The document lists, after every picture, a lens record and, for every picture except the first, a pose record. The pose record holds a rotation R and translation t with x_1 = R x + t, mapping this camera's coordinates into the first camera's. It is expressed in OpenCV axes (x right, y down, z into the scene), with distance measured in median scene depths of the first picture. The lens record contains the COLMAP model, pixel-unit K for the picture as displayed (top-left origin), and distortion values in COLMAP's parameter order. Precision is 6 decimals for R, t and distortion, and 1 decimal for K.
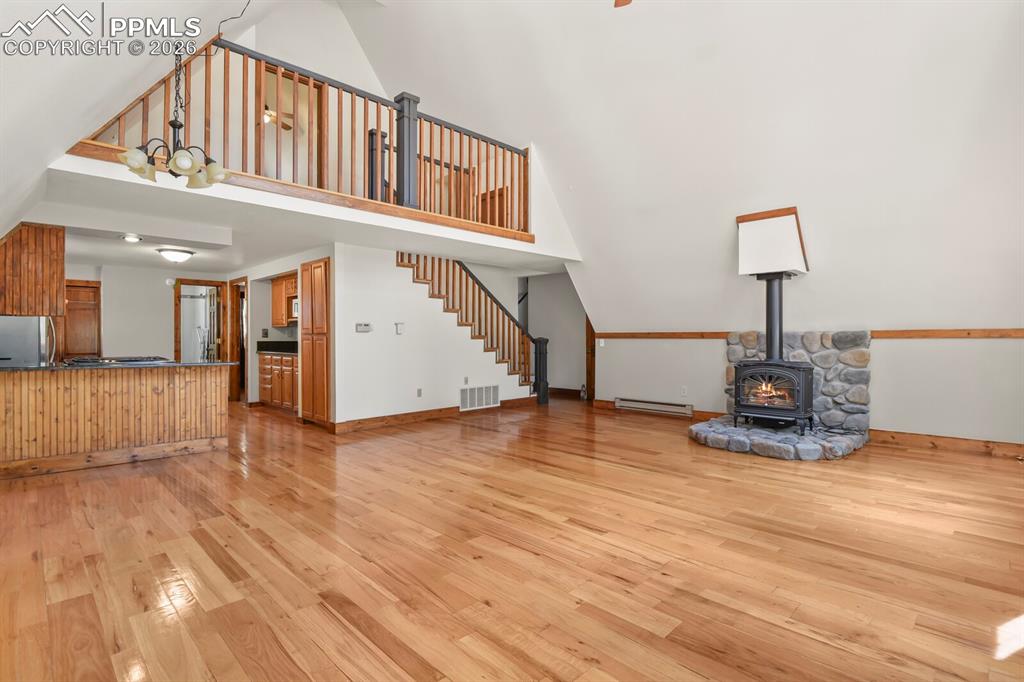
lens RADIAL K [[496.8, 0, 516.8], [0, 496.8, 340.2], [0, 0, 1]] dist [-0.005562, -0.004961]
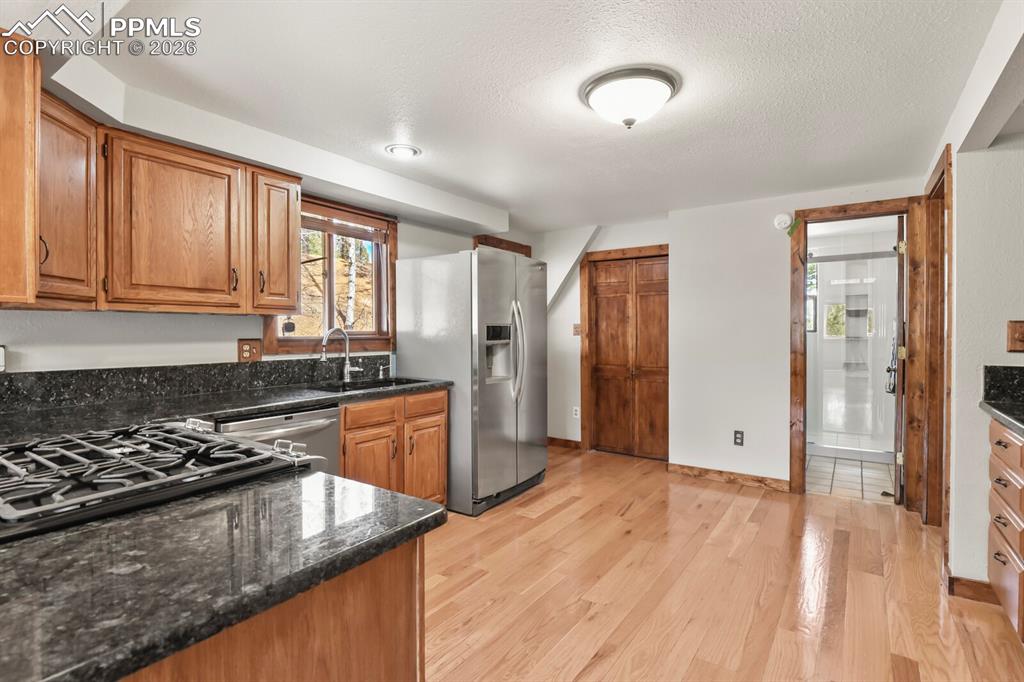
lens RADIAL K [[496.8, 0, 518.1], [0, 496.8, 337.5], [0, 0, 1]] dist [-0.005562, -0.004961]
pose [[0.186711, 0.014537, -0.982307, -0.400533], [-0.003222, 0.999894, 0.014185, -0.022035], [0.982410, 0.000516, 0.186738, 0.914350]]
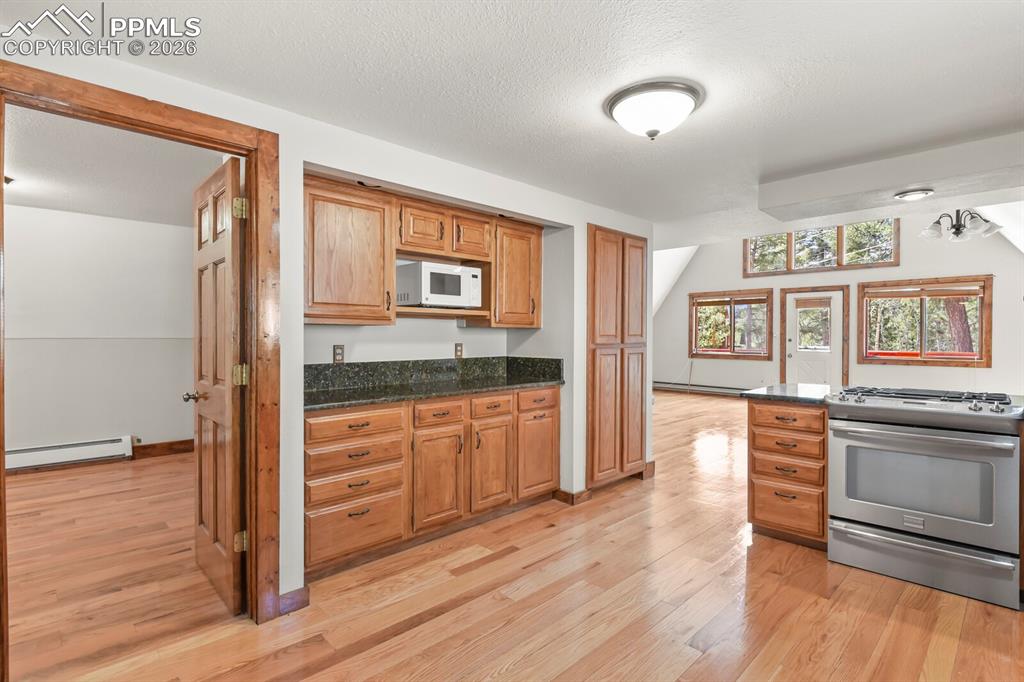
lens RADIAL K [[496.8, 0, 517.5], [0, 496.8, 337.6], [0, 0, 1]] dist [-0.005562, -0.004961]
pose [[0.005897, -0.005068, 0.999970, -1.074539], [0.004816, 0.999976, 0.005040, -0.024989], [-0.999971, 0.004786, 0.005921, 1.146823]]
